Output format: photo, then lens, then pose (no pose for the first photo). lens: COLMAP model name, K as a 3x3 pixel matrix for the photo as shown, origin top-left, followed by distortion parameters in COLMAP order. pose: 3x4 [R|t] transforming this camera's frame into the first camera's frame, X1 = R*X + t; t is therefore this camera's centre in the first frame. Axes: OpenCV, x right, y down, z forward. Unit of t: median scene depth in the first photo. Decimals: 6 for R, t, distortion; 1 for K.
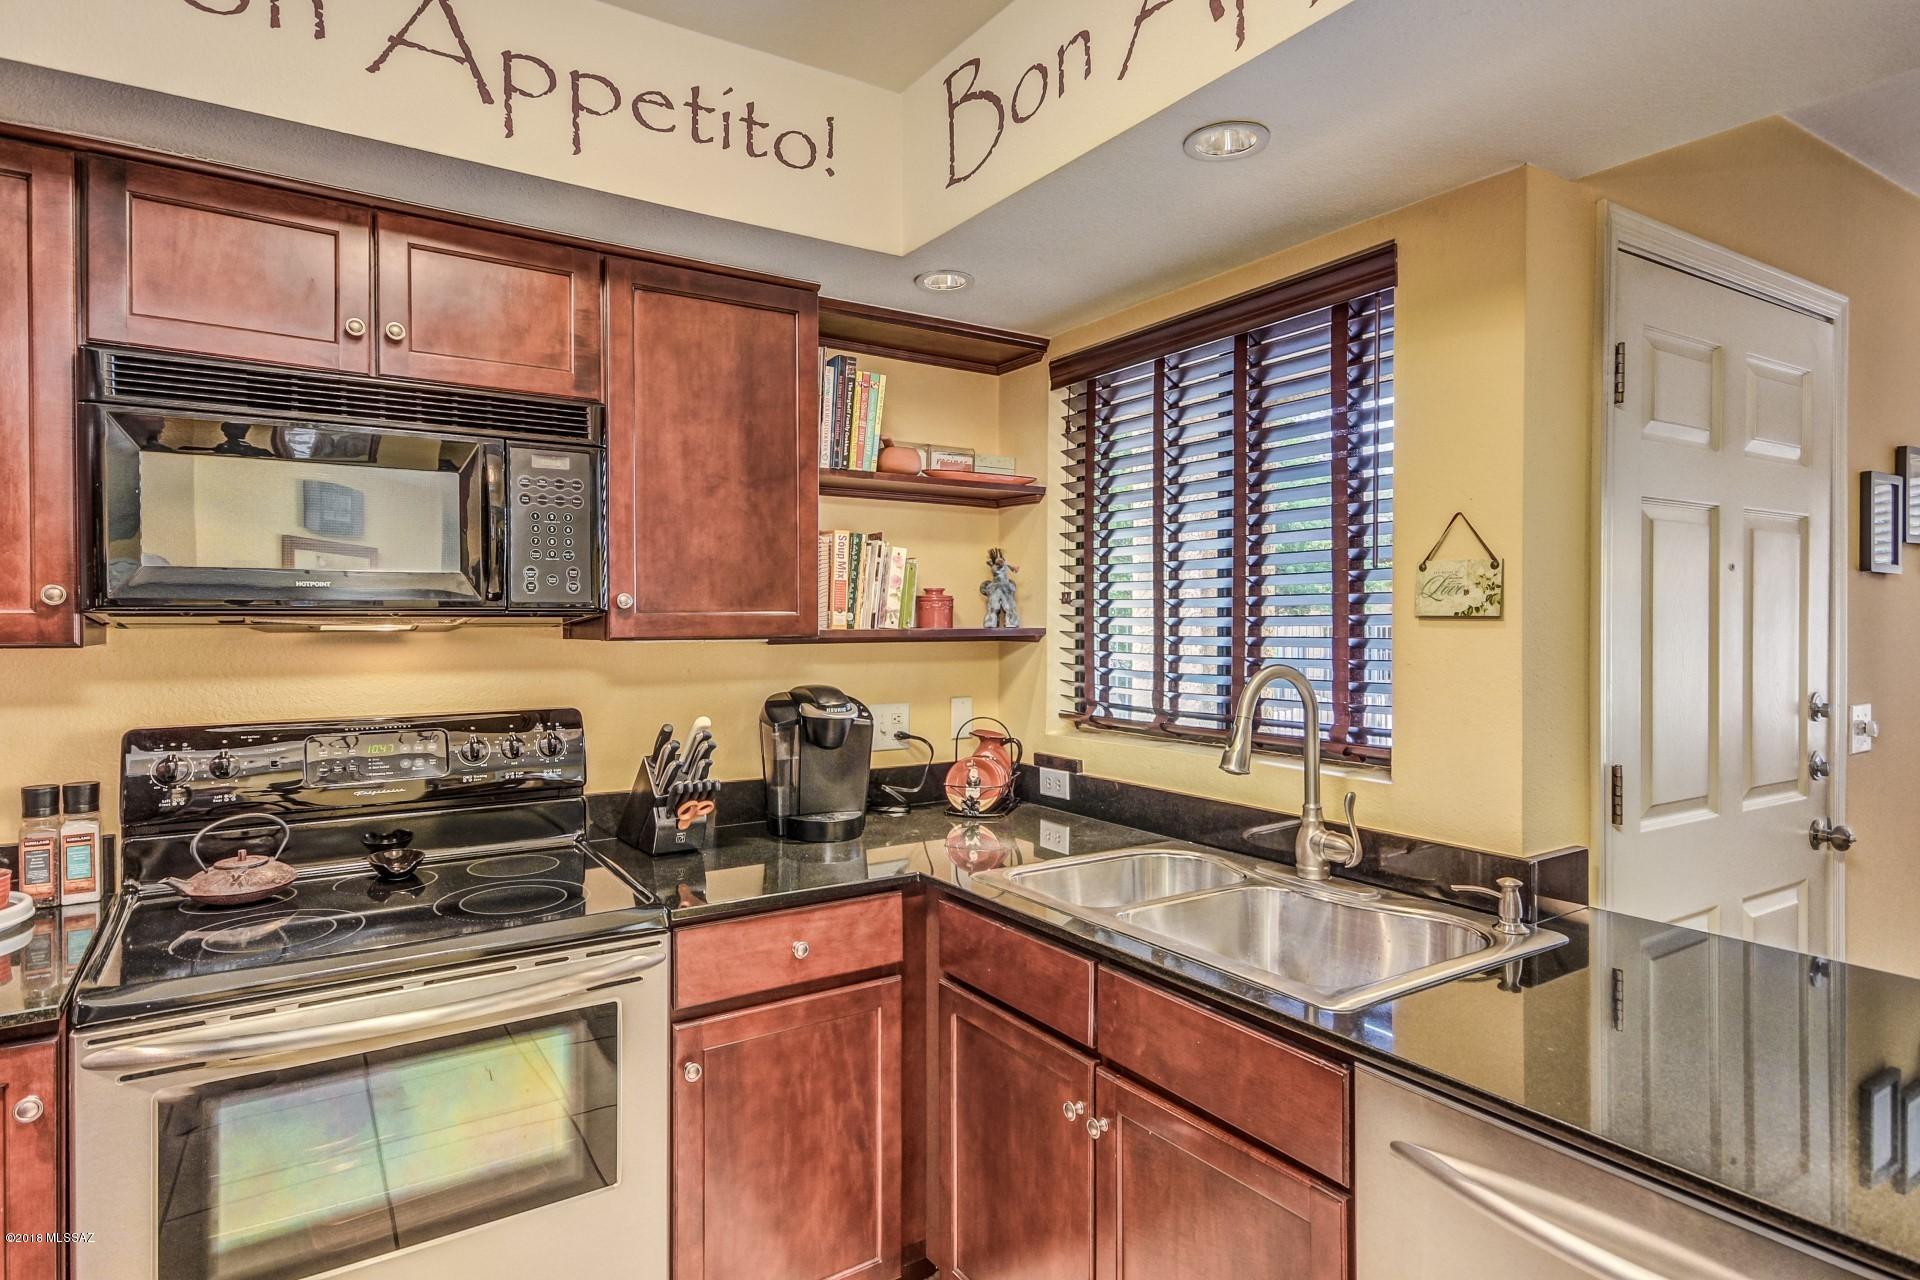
lens RADIAL K [[1040.2, 0, 964.0], [0, 1040.2, 631.8], [0, 0, 1]] dist [0.002943, 0.004482]
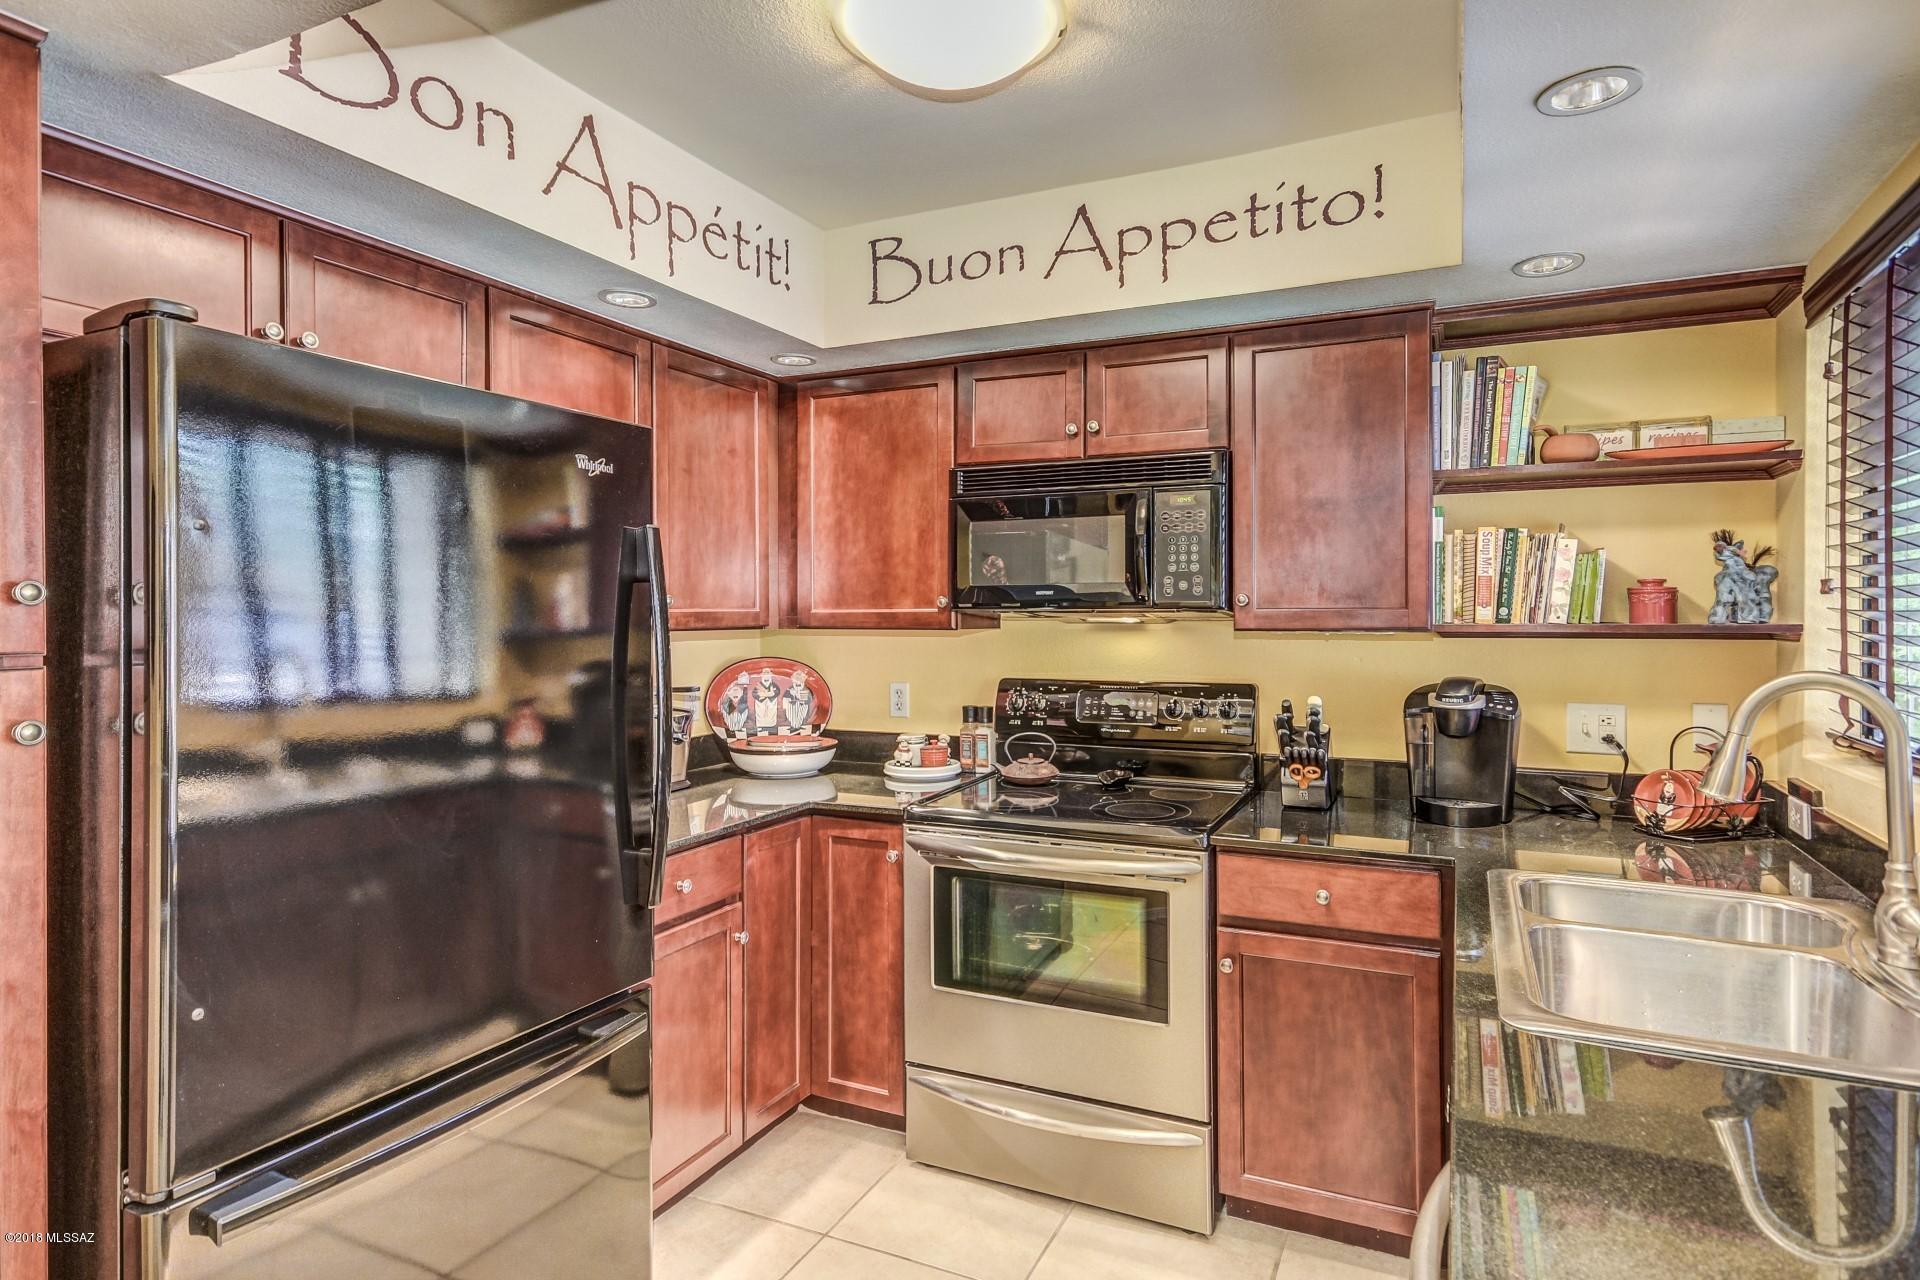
lens RADIAL K [[1040.2, 0, 999.1], [0, 1040.2, 617.3], [0, 0, 1]] dist [0.002943, 0.004482]
pose [[0.531016, -0.000273, -0.847362, 0.576131], [-0.009310, 0.999938, -0.006157, 0.002292], [0.847311, 0.011159, 0.530980, 0.061432]]
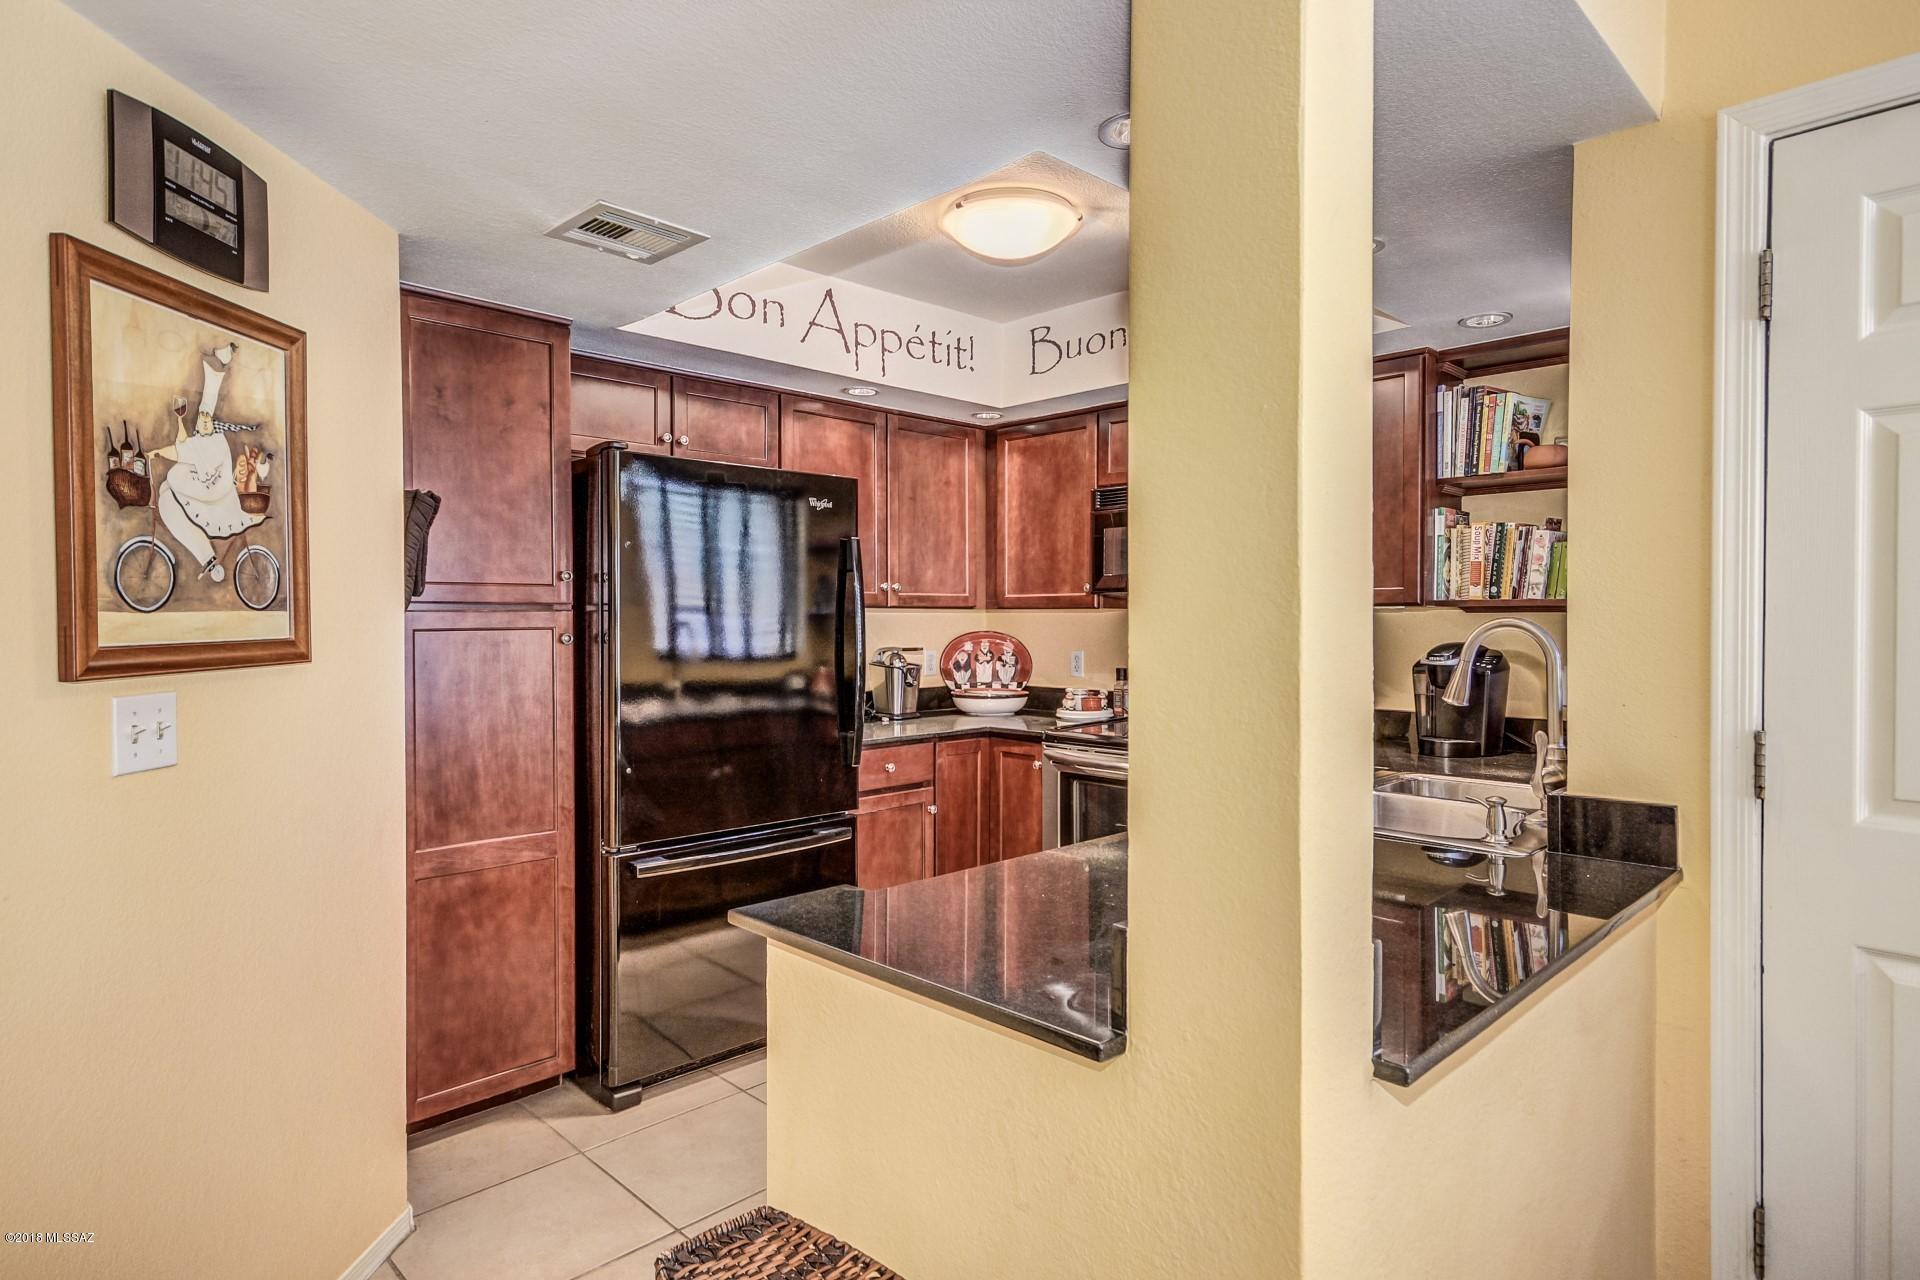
lens RADIAL K [[1040.2, 0, 960.7], [0, 1040.2, 637.0], [0, 0, 1]] dist [0.002943, 0.004482]
pose [[0.193511, 0.016570, -0.980958, 1.193039], [-0.016359, 0.999773, 0.013661, 0.043165], [0.980962, 0.013404, 0.193738, 0.147430]]
